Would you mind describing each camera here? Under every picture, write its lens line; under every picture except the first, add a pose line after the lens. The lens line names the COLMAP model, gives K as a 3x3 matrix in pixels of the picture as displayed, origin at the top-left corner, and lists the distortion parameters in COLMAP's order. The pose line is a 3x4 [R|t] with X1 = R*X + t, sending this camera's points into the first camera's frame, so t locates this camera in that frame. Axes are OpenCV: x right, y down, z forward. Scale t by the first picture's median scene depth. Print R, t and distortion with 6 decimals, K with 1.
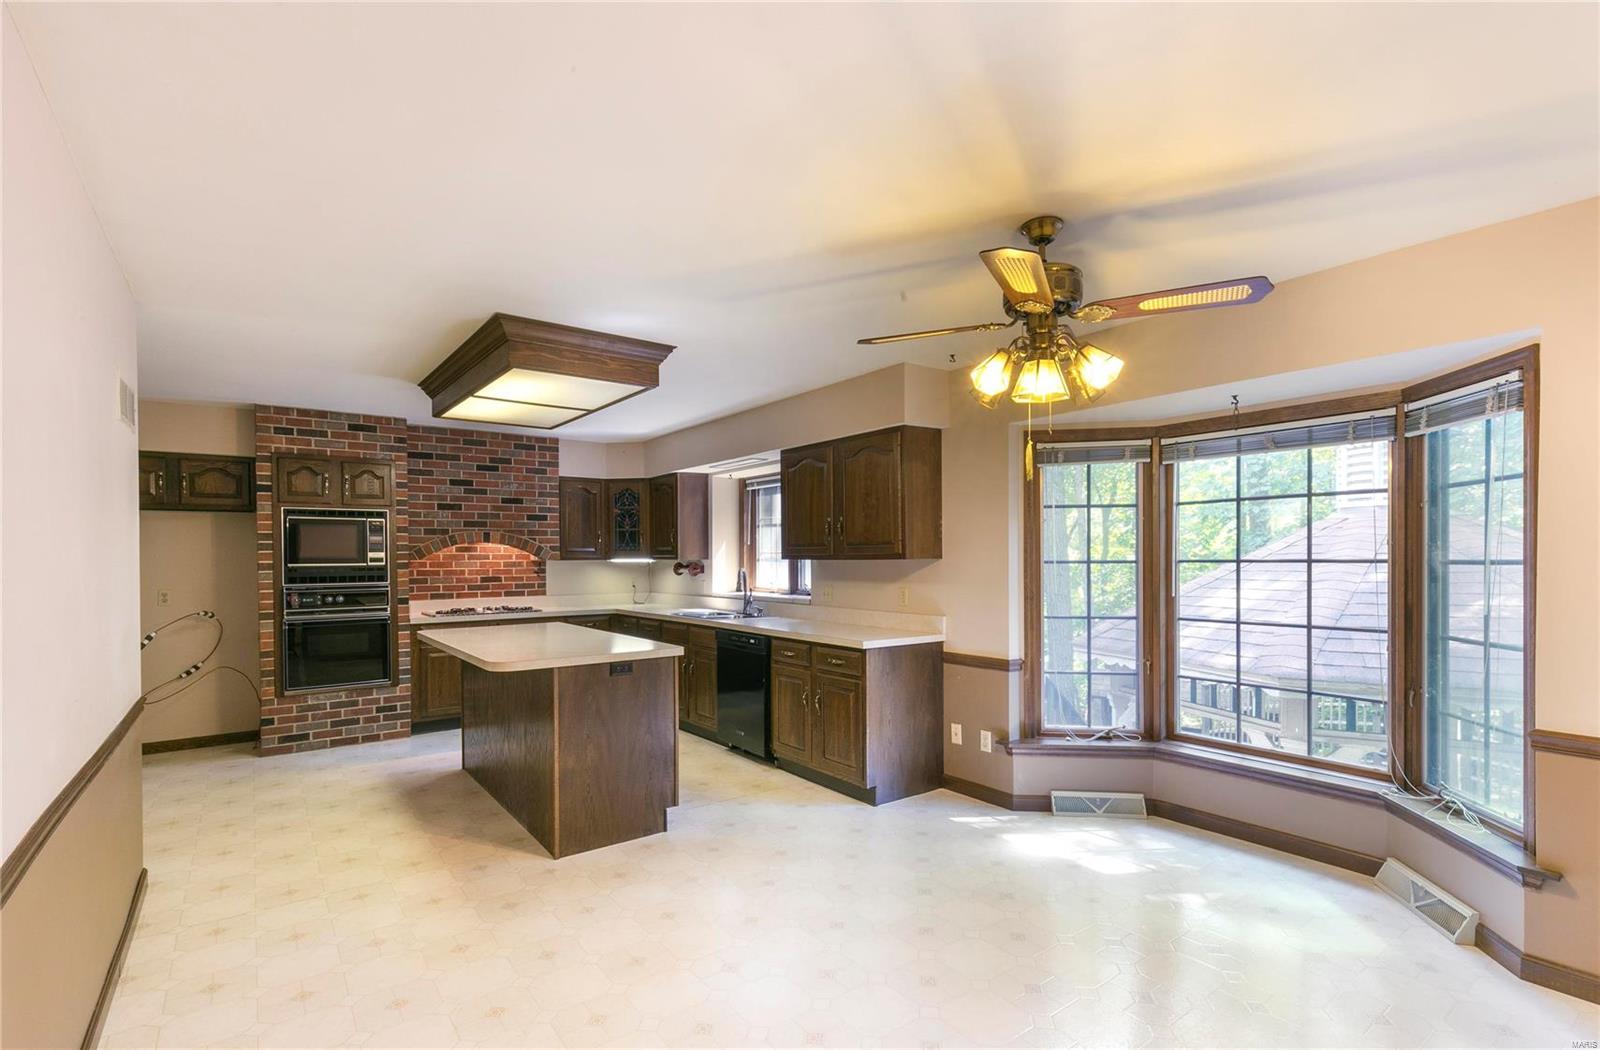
lens RADIAL K [[730.0, 0, 786.8], [0, 730.0, 563.7], [0, 0, 1]] dist [0.004035, -0.000027]
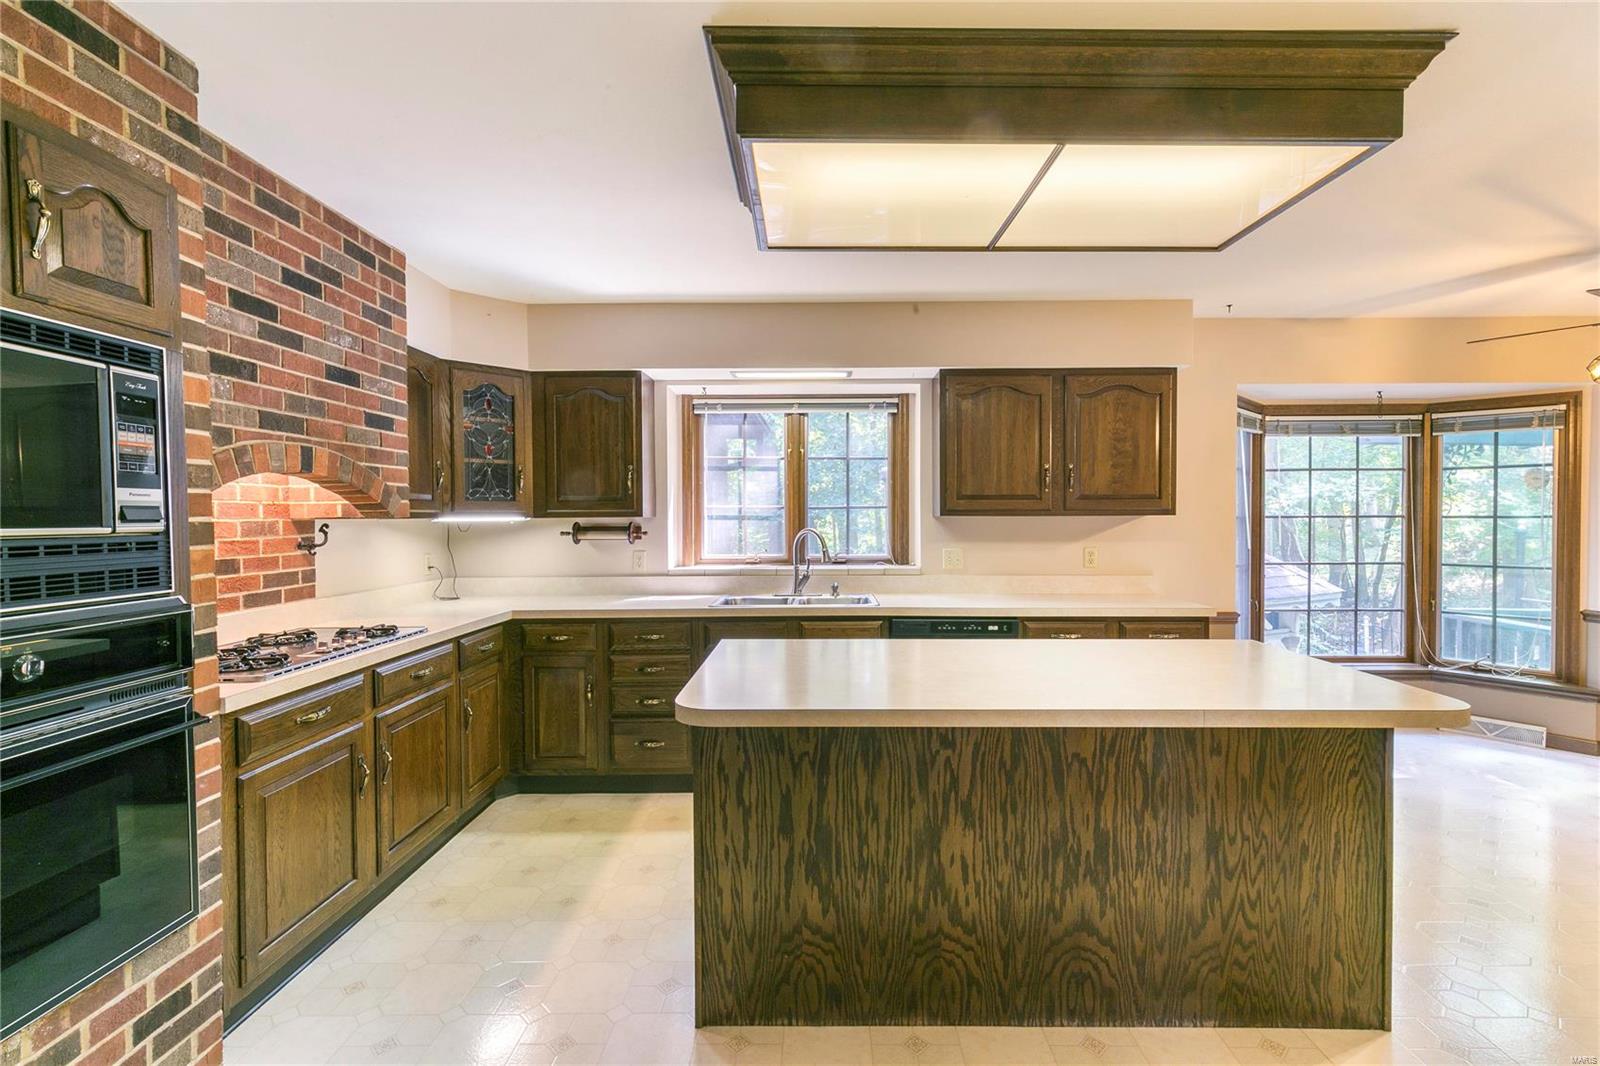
lens RADIAL K [[730.0, 0, 804.8], [0, 730.0, 530.8], [0, 0, 1]] dist [0.004035, -0.000027]
pose [[0.596842, -0.013184, 0.802250, -0.630655], [0.007663, 0.999913, 0.010731, 0.000114], [-0.802322, -0.000258, 0.596892, 0.611631]]
